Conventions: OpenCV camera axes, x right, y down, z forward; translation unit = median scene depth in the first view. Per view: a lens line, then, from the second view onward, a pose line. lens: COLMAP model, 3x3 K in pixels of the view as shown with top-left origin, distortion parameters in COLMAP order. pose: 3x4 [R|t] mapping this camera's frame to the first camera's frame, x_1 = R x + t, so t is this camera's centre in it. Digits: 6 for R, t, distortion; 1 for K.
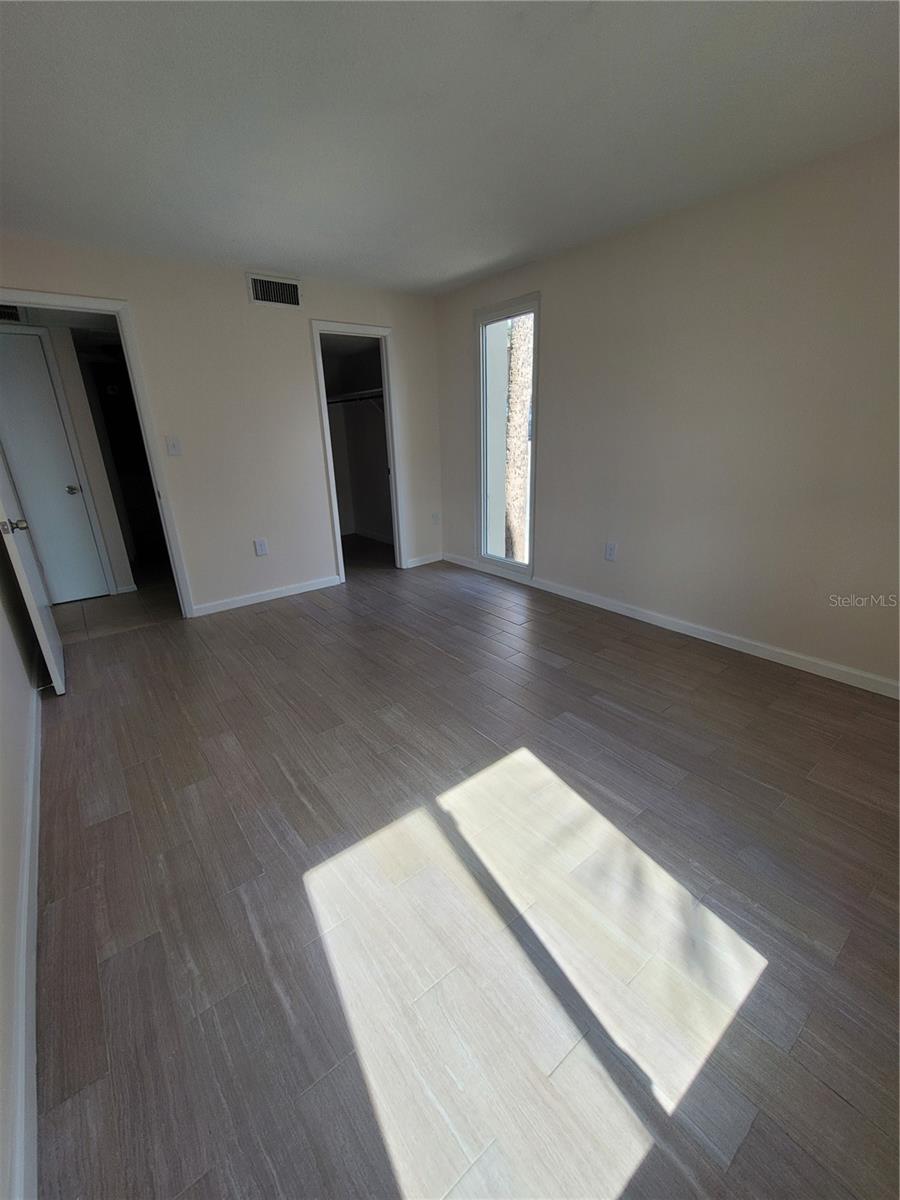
lens RADIAL K [[496.4, 0, 450.0], [0, 496.4, 600.0], [0, 0, 1]] dist [-0.001111, 0.000005]
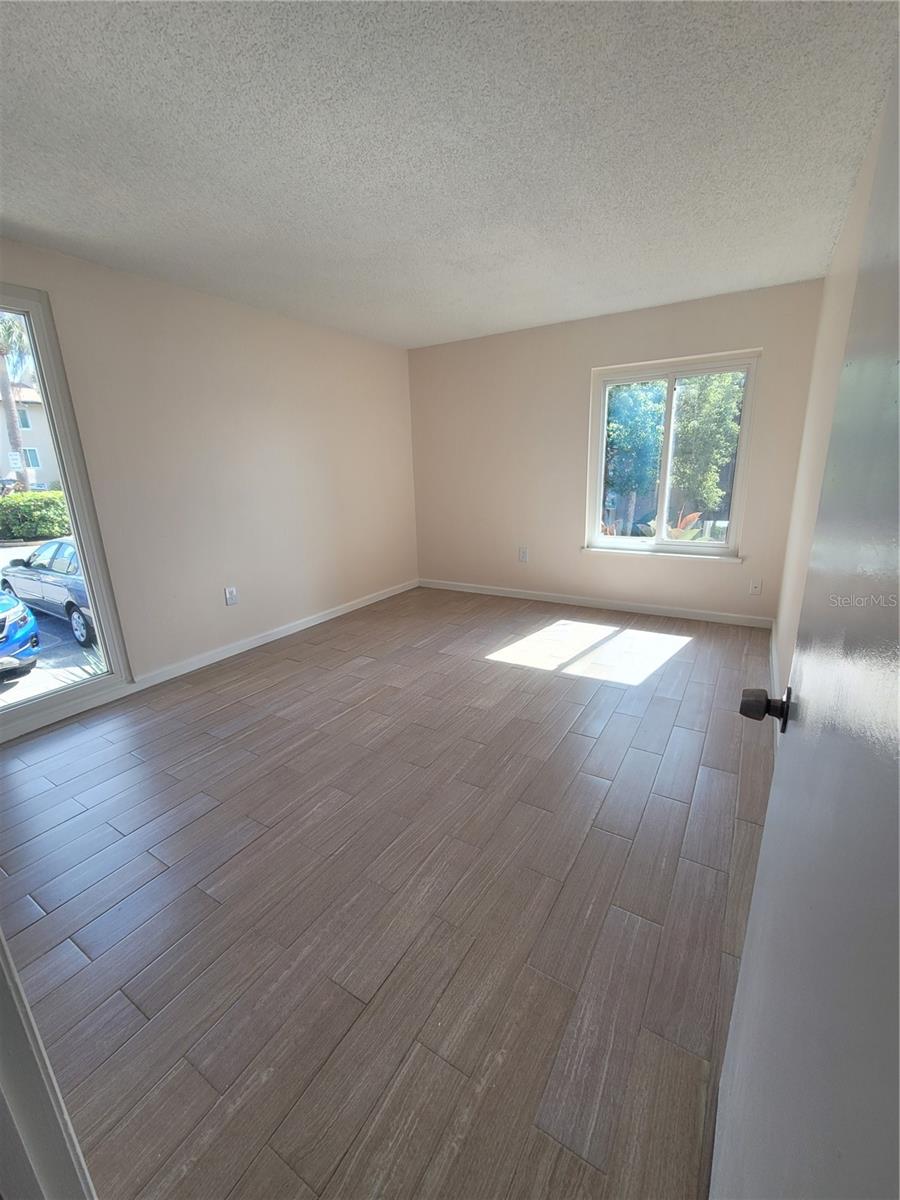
lens RADIAL K [[496.4, 0, 450.0], [0, 496.4, 600.0], [0, 0, 1]] dist [-0.001111, 0.000005]
pose [[-0.345474, -0.209527, 0.914738, -1.027302], [0.352854, 0.874222, 0.333511, -0.366400], [-0.869564, 0.437988, -0.228088, 1.158594]]
